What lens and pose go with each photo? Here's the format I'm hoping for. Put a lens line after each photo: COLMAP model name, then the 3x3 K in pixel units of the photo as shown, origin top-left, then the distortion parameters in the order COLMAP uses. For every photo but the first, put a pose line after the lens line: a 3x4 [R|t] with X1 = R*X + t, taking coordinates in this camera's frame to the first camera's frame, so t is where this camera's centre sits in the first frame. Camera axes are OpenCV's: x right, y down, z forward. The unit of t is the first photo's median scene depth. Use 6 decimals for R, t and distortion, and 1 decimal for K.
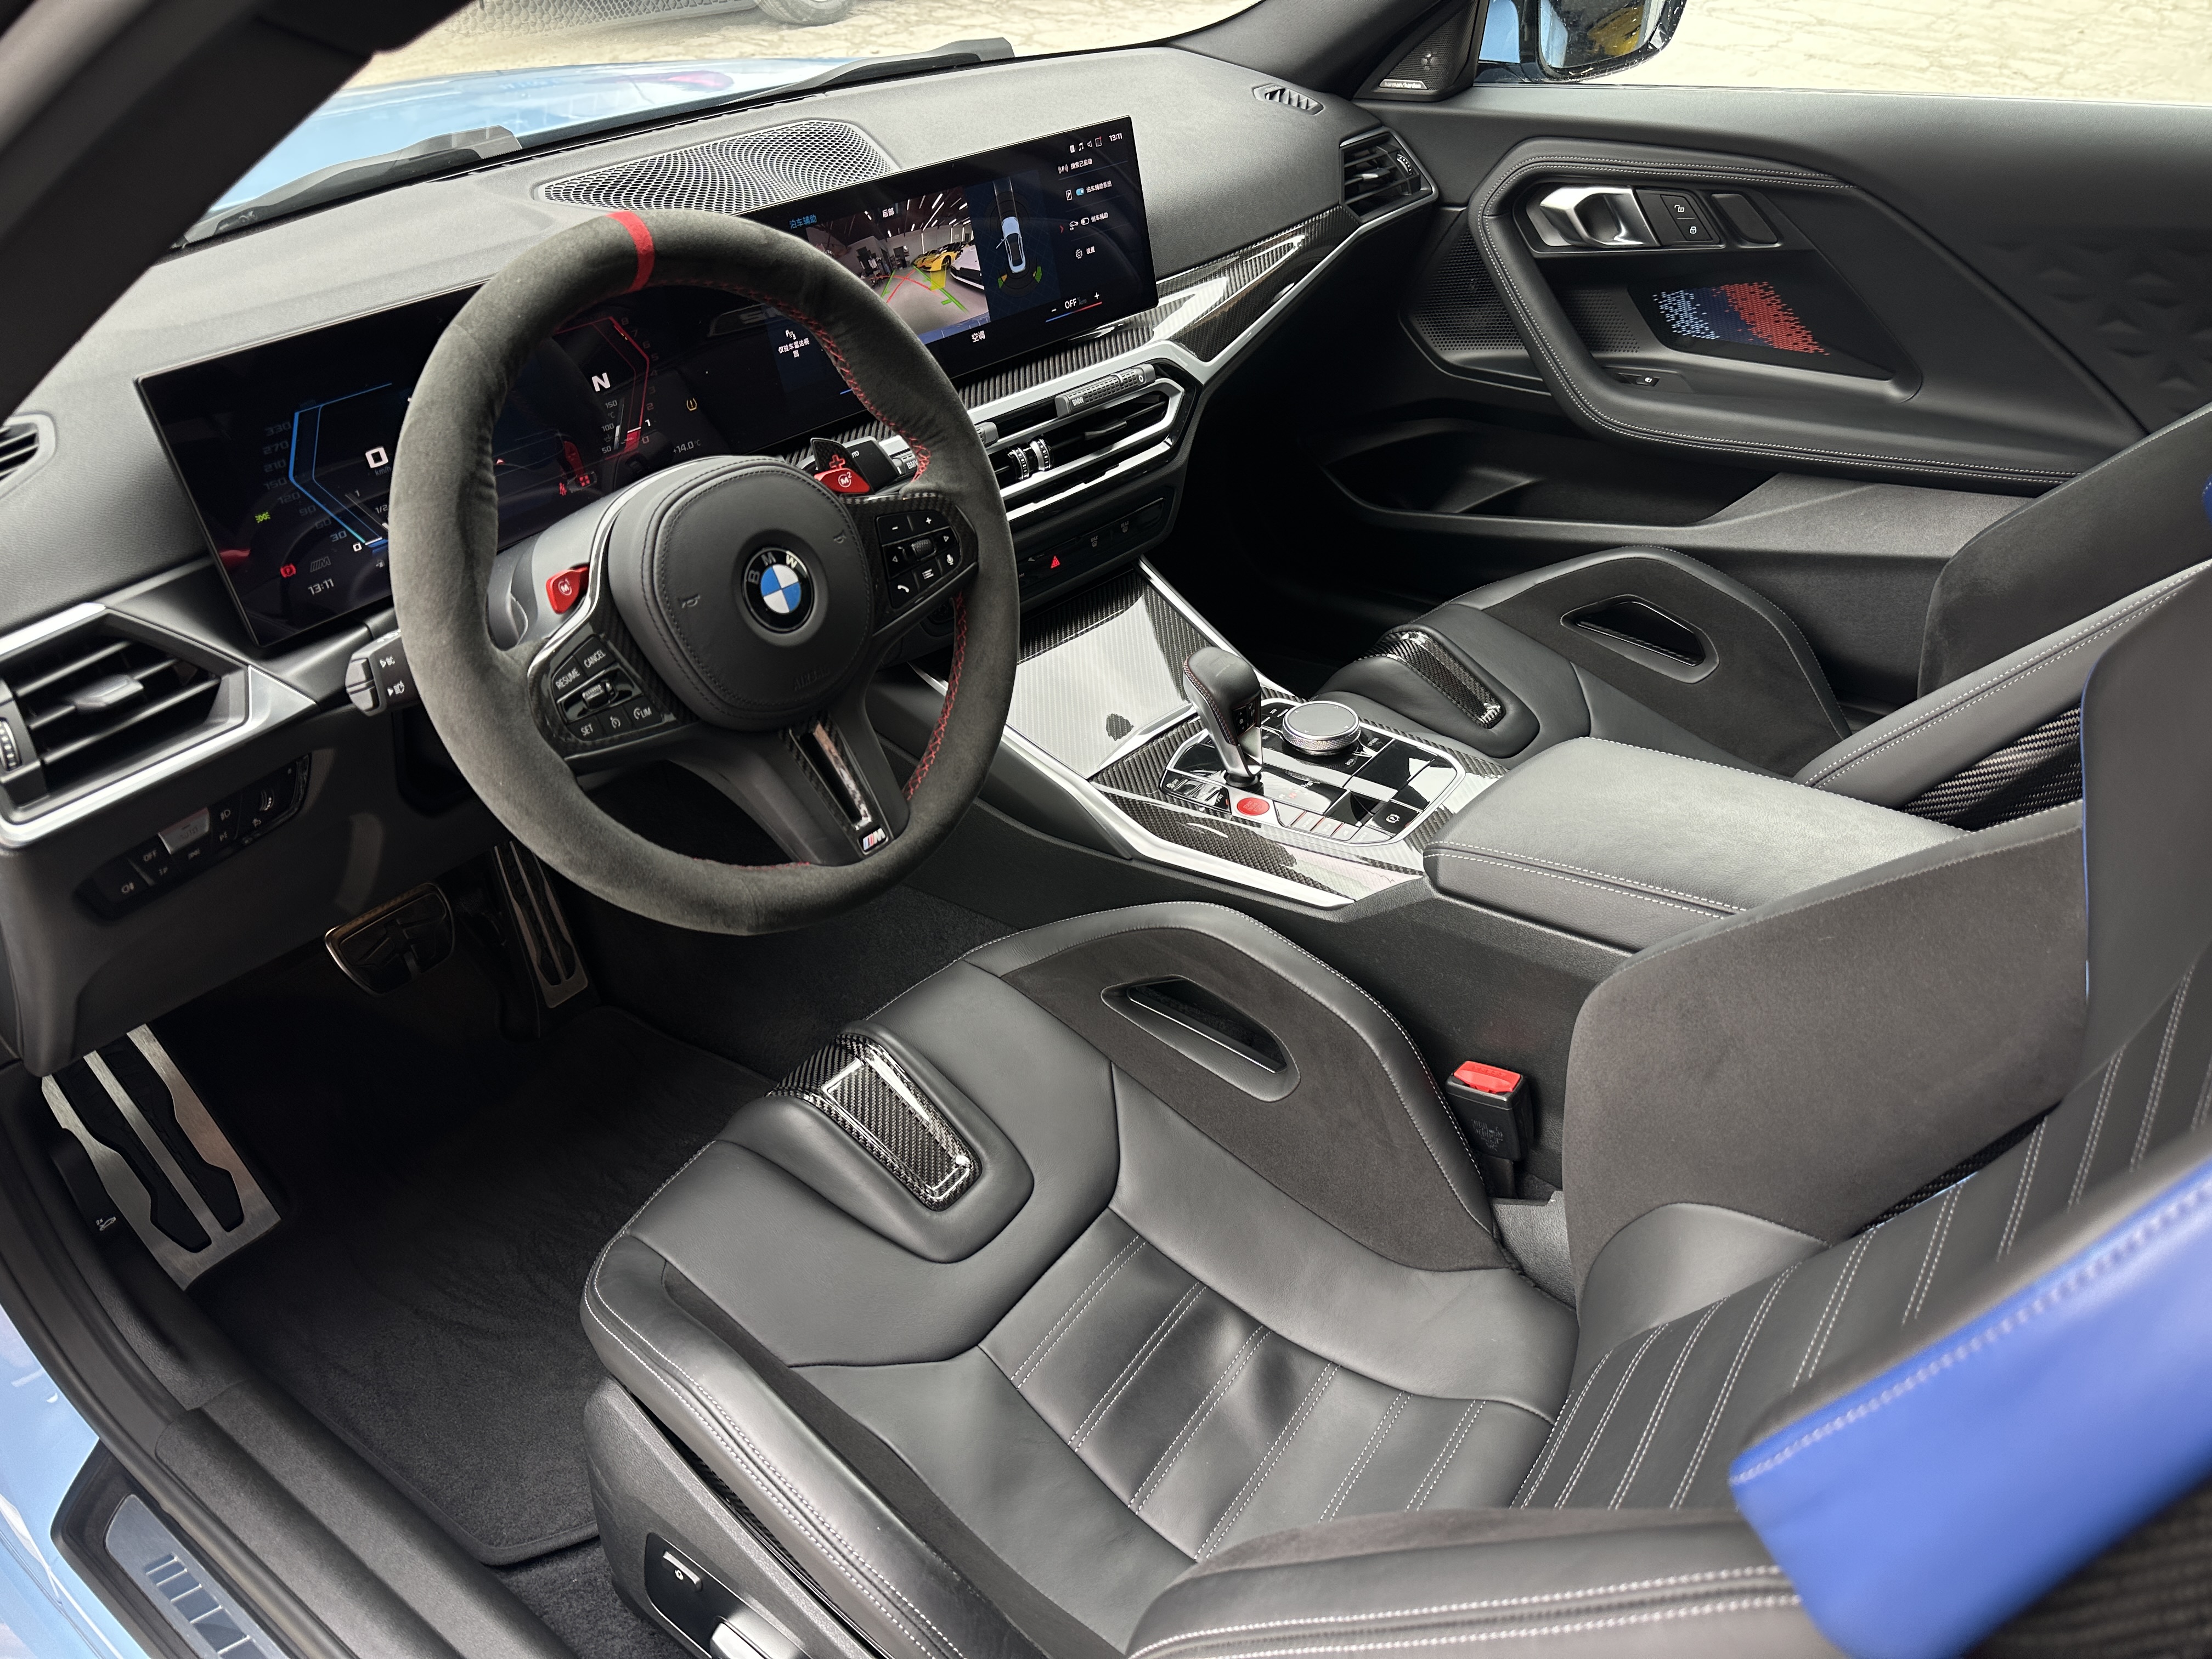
lens RADIAL K [[1485.9, 0, 1118.8], [0, 1485.9, 900.4], [0, 0, 1]] dist [0.135052, -0.205966]
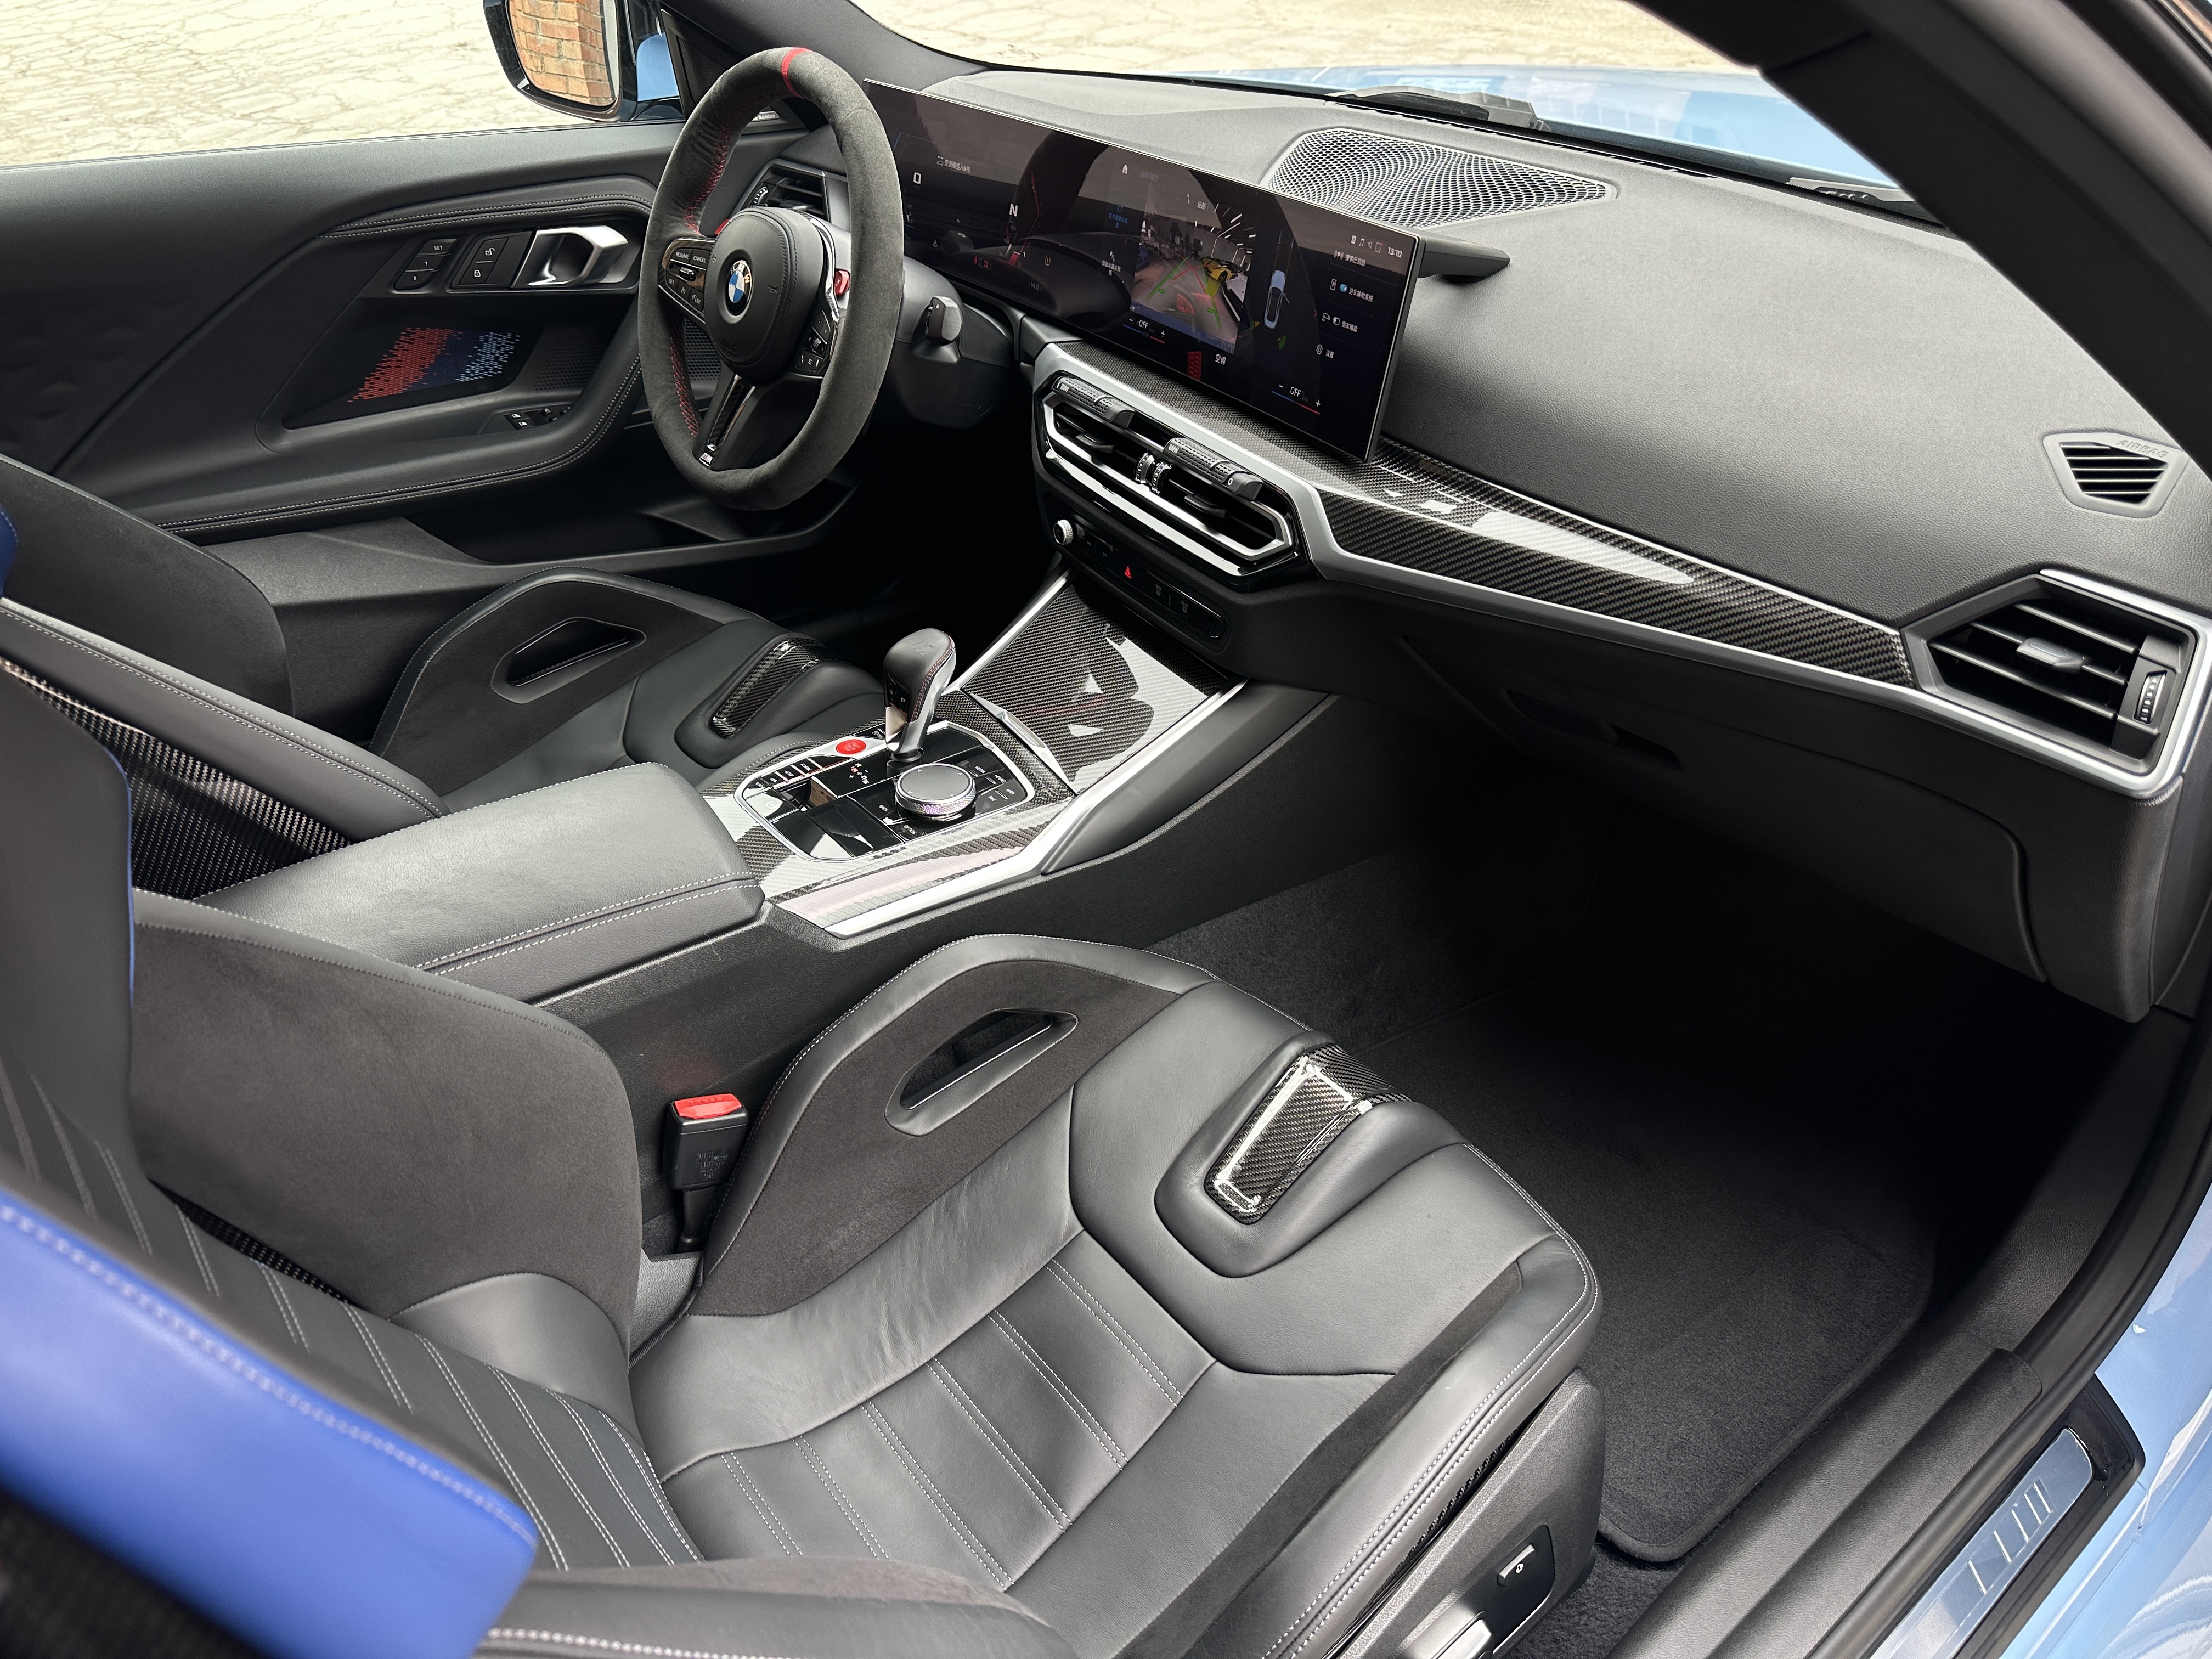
lens RADIAL K [[1485.9, 0, 1118.8], [0, 1485.9, 900.4], [0, 0, 1]] dist [0.135052, -0.205966]
pose [[-0.237042, 0.600839, -0.763416, 0.895523], [-0.590343, 0.535004, 0.604372, -0.741353], [0.771561, 0.593939, 0.227883, 0.927512]]
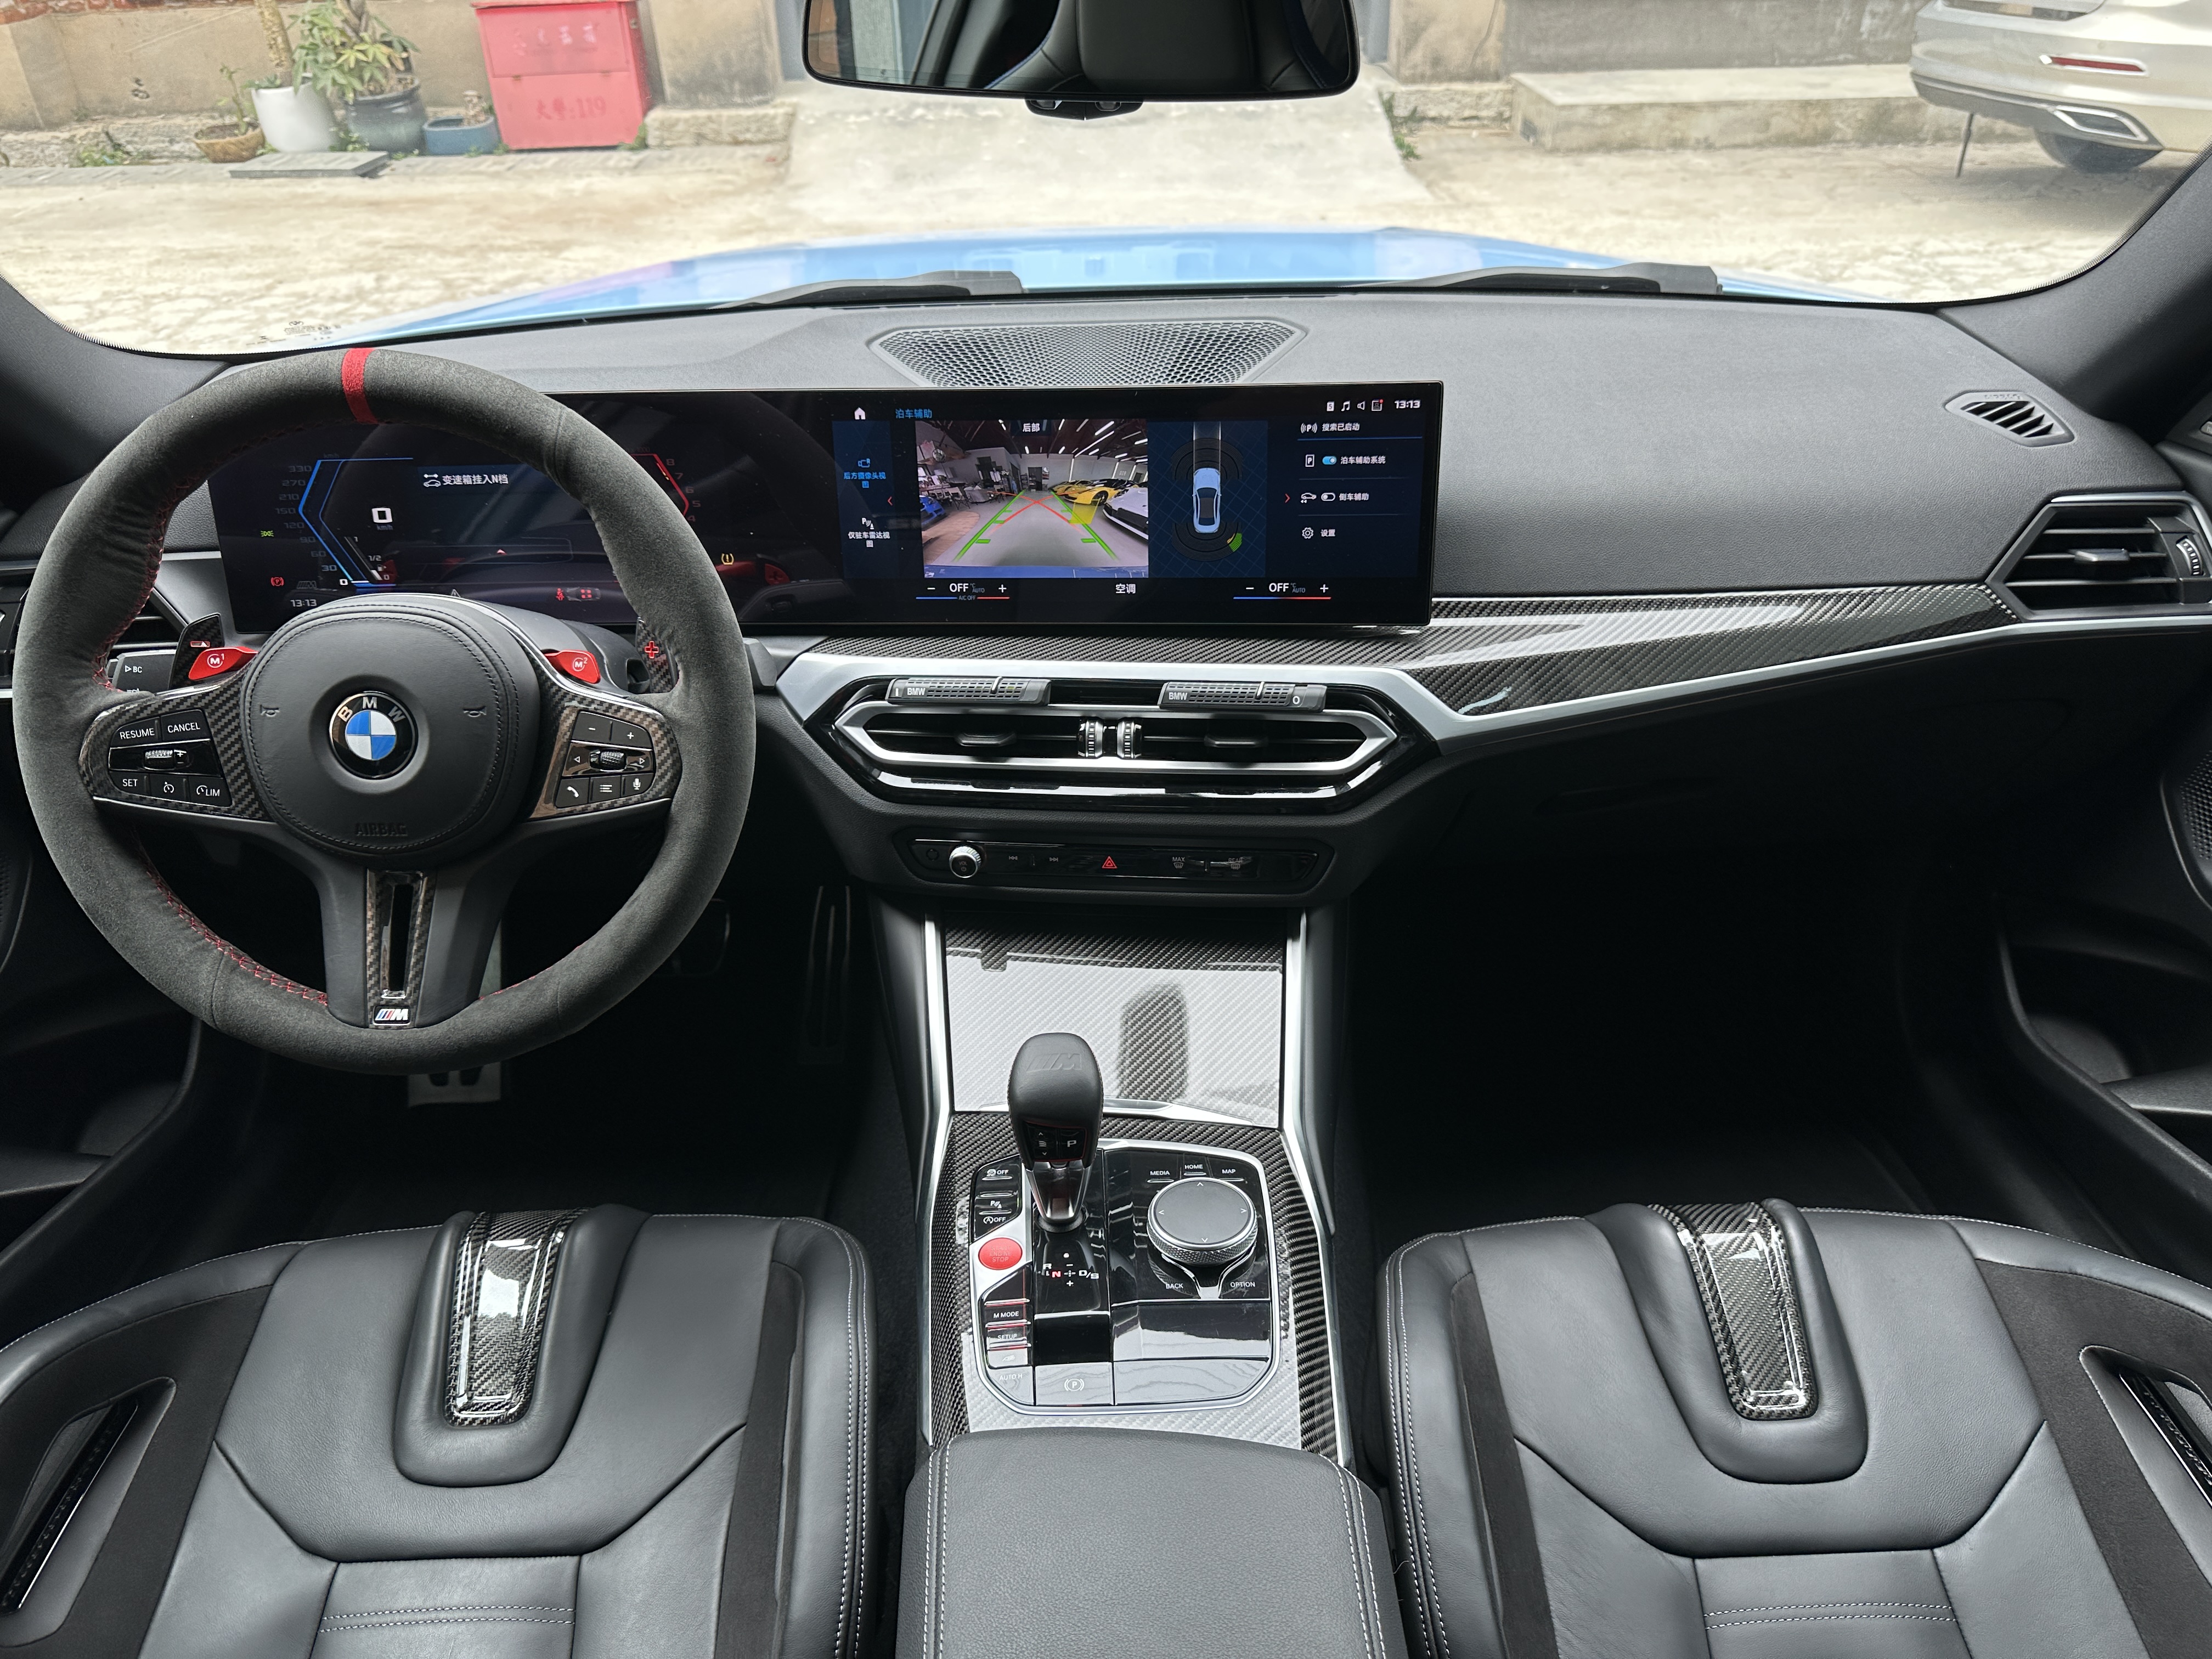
lens RADIAL K [[1485.9, 0, 1118.8], [0, 1485.9, 900.4], [0, 0, 1]] dist [0.135052, -0.205966]
pose [[0.613657, 0.416061, -0.671057, 0.525341], [-0.473024, 0.874223, 0.109463, -0.310049], [0.632197, 0.250254, 0.733280, 0.434052]]
